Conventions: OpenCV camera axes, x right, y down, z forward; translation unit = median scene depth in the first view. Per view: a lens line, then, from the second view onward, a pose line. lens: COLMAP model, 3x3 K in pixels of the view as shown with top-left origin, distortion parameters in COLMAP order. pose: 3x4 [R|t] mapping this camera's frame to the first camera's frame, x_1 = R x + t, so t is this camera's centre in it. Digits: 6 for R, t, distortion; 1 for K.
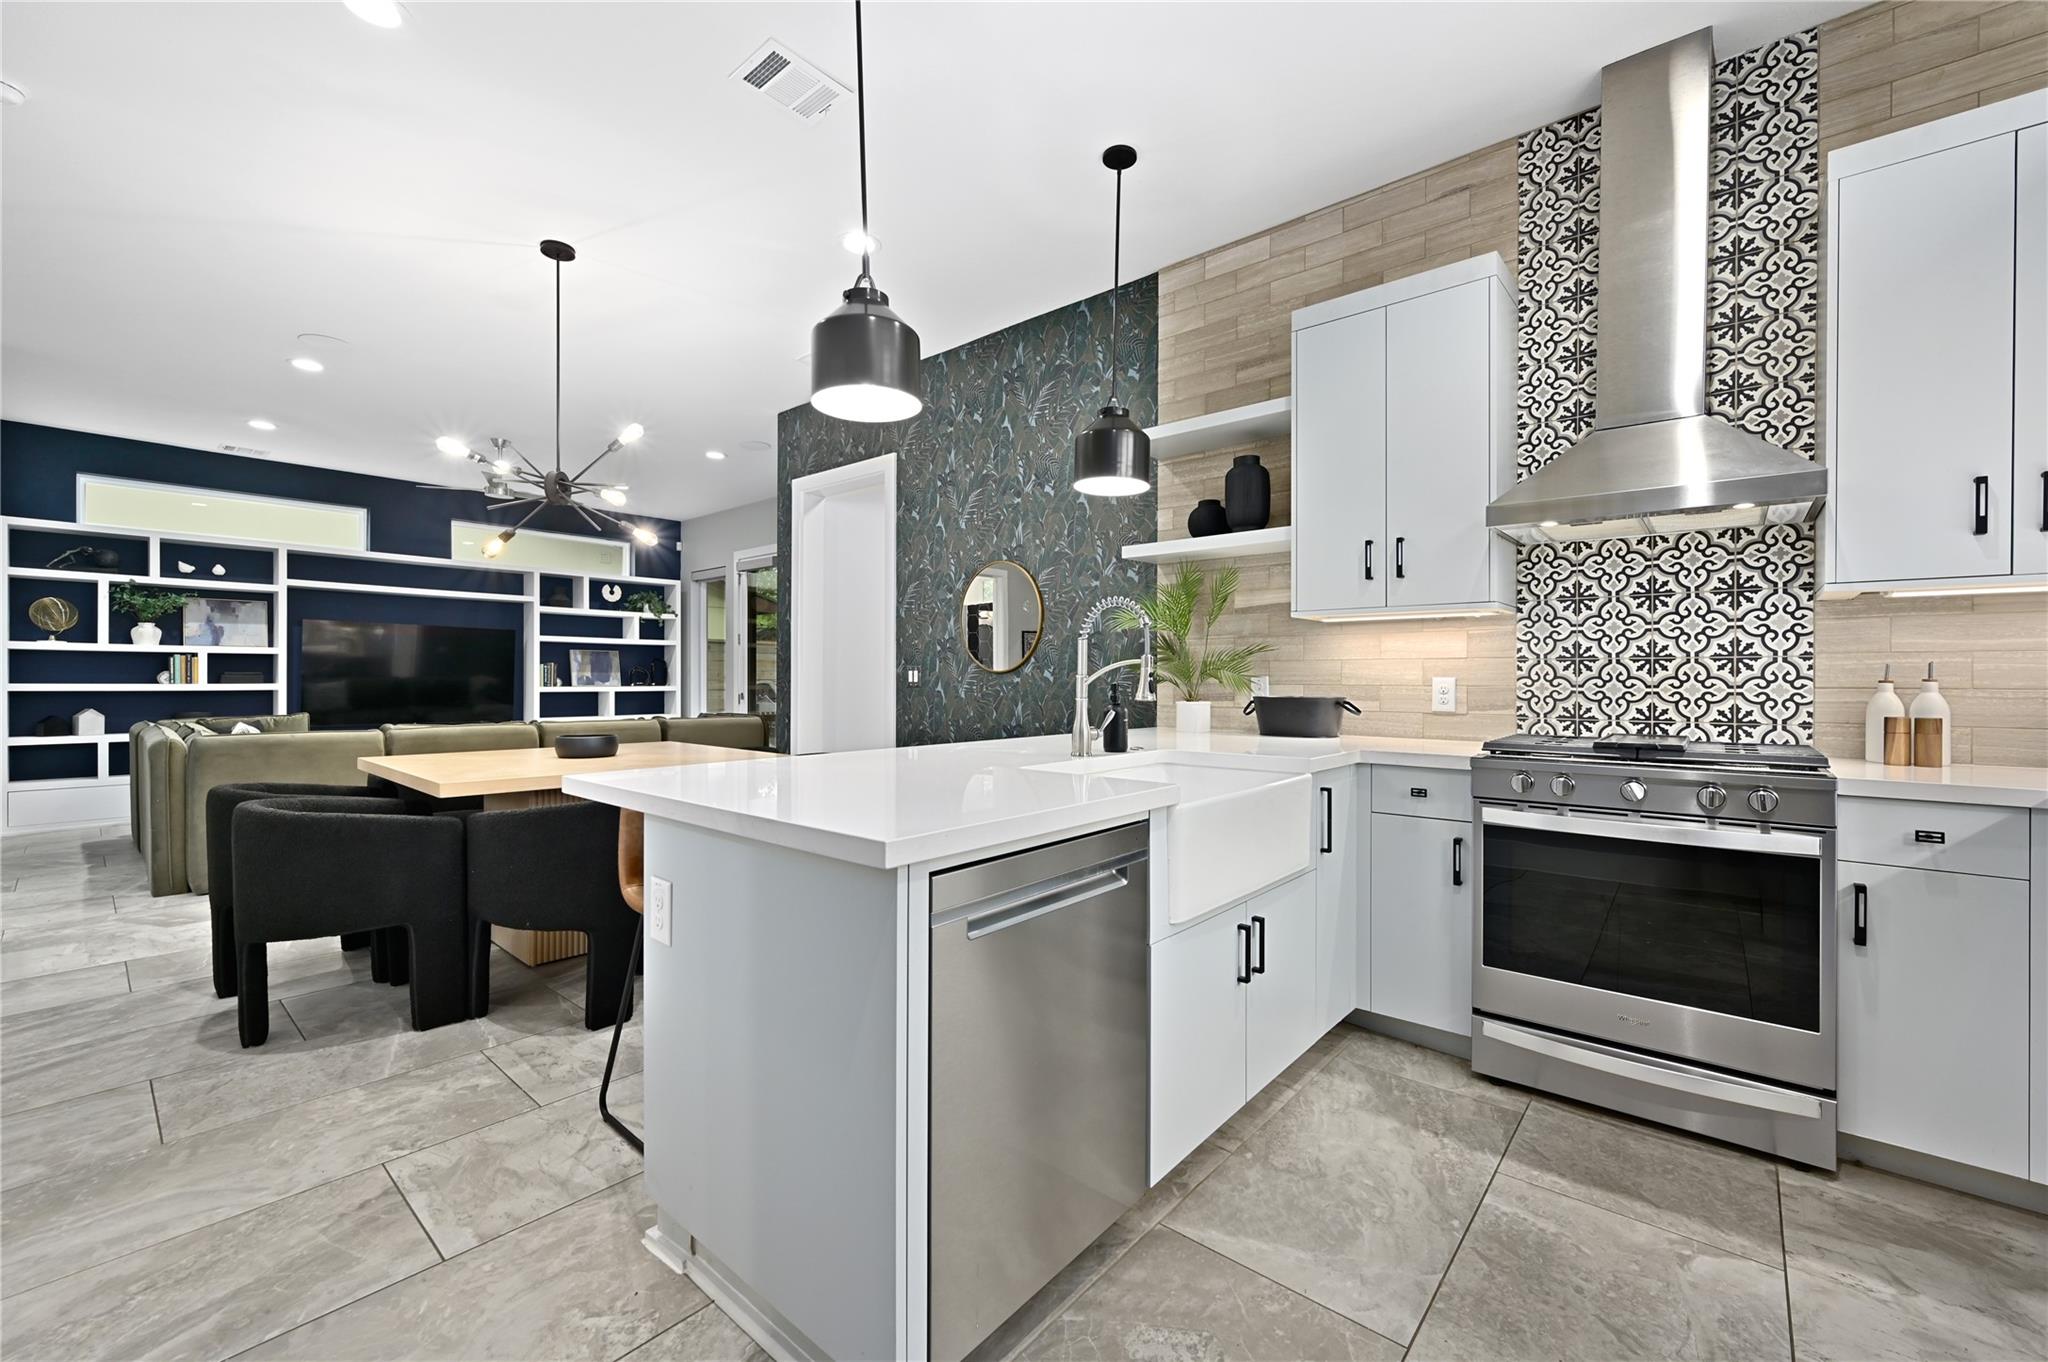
lens RADIAL K [[812.2, 0, 1035.4], [0, 812.2, 681.0], [0, 0, 1]] dist [-0.007629, 0.001255]
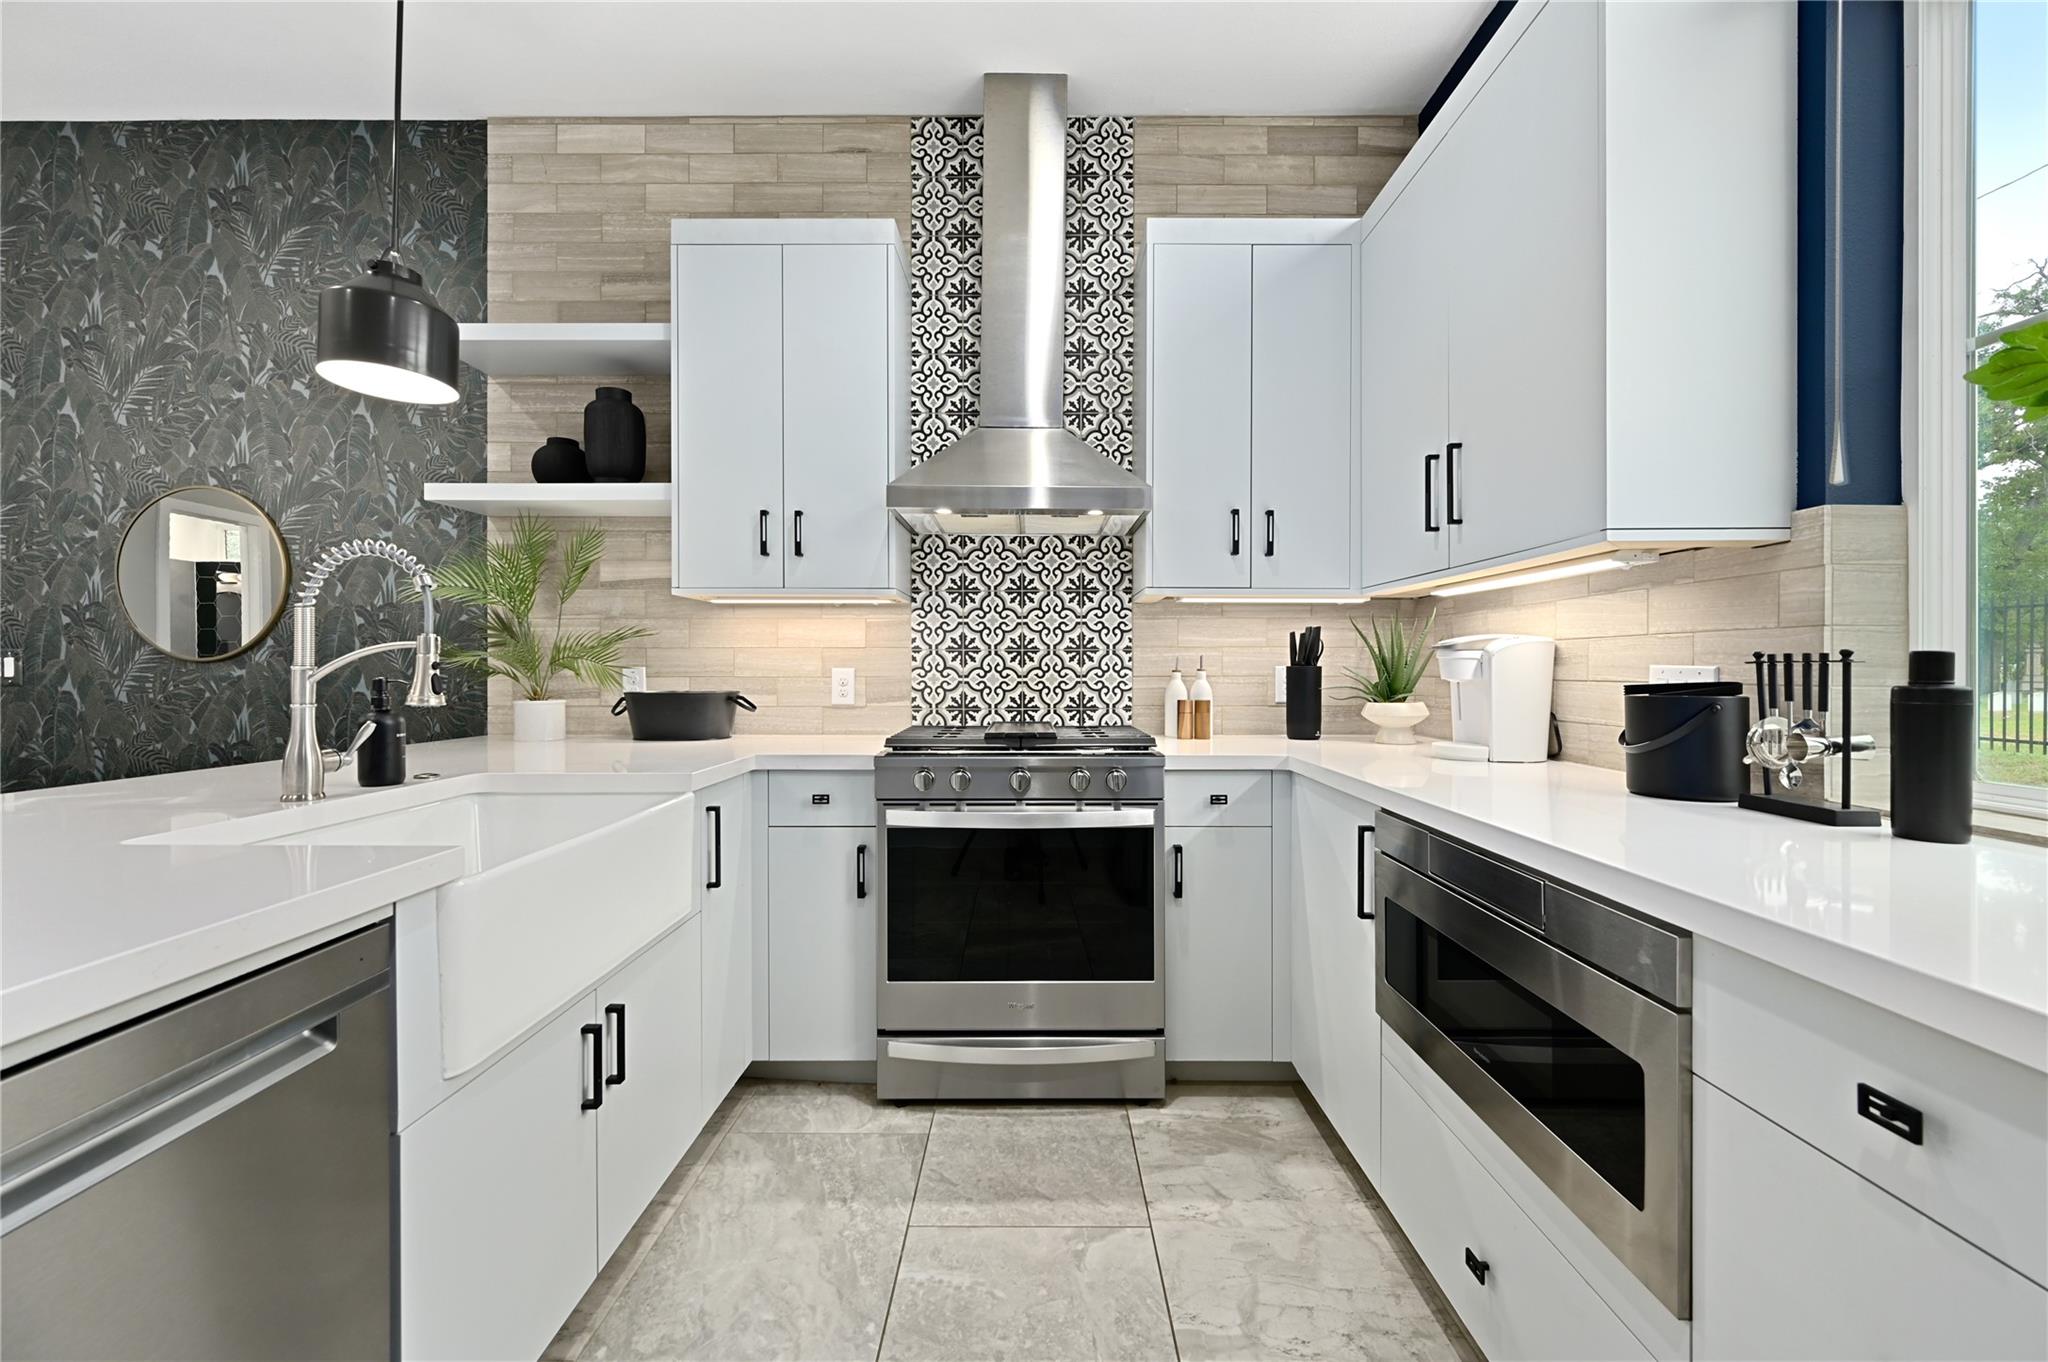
lens RADIAL K [[812.2, 0, 1026.9], [0, 812.2, 676.1], [0, 0, 1]] dist [-0.007629, 0.001255]
pose [[0.765137, -0.007369, 0.643825, 0.045106], [0.003599, 0.999968, 0.007168, -0.000767], [-0.643858, -0.003168, 0.765139, 0.105287]]
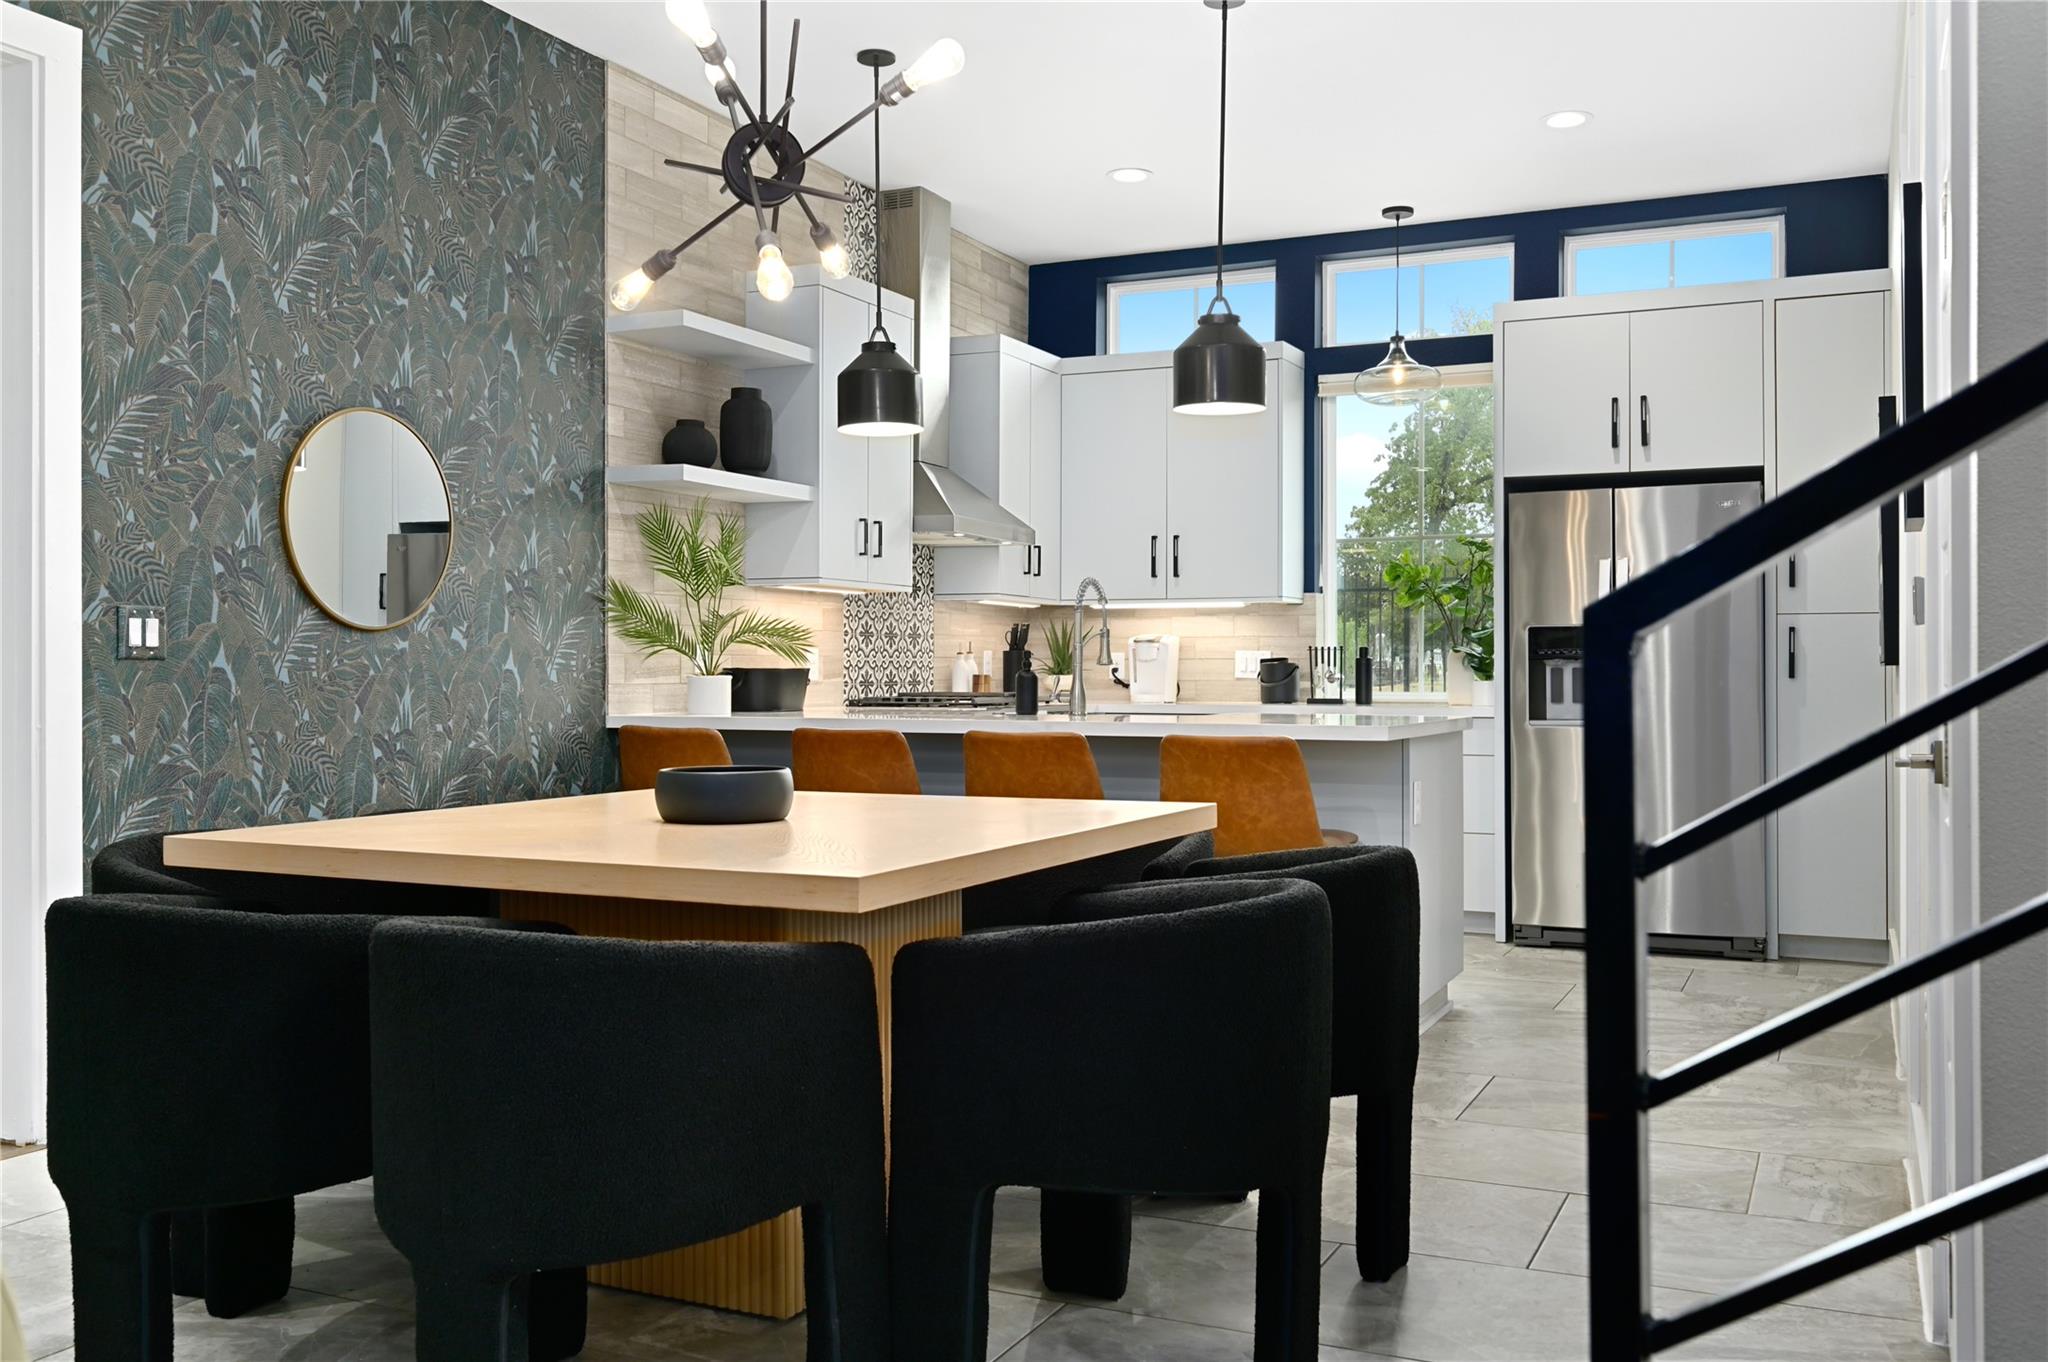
lens RADIAL K [[1746.8, 0, 988.4], [0, 1746.8, 670.4], [0, 0, 1]] dist [-0.017143, 0.008821]
pose [[-0.235614, -0.003688, 0.971840, -1.245223], [0.000043, 0.999993, 0.003805, 0.011320], [-0.971847, 0.000938, -0.235612, 0.930215]]
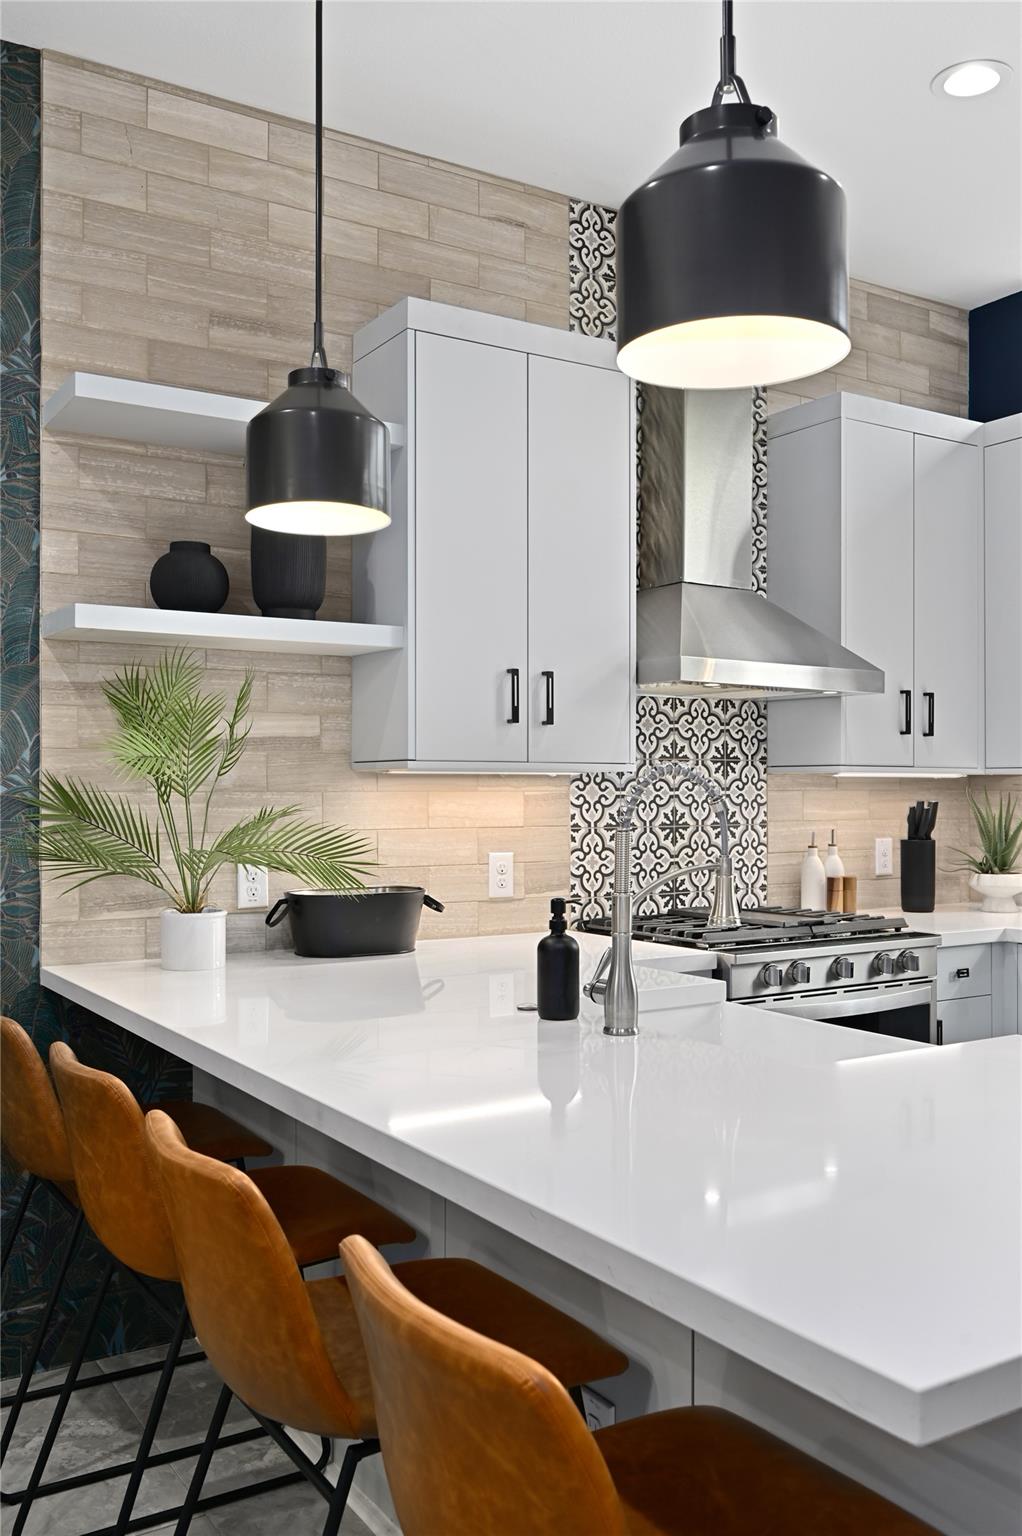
lens RADIAL K [[1310.1, 0, 510.3], [0, 1310.1, 784.4], [0, 0, 1]] dist [-0.017143, 0.008821]
pose [[0.314433, 0.001130, 0.949279, -0.465369], [0.005195, 0.999982, -0.002911, -0.045454], [-0.949265, 0.005847, 0.314422, 0.429530]]
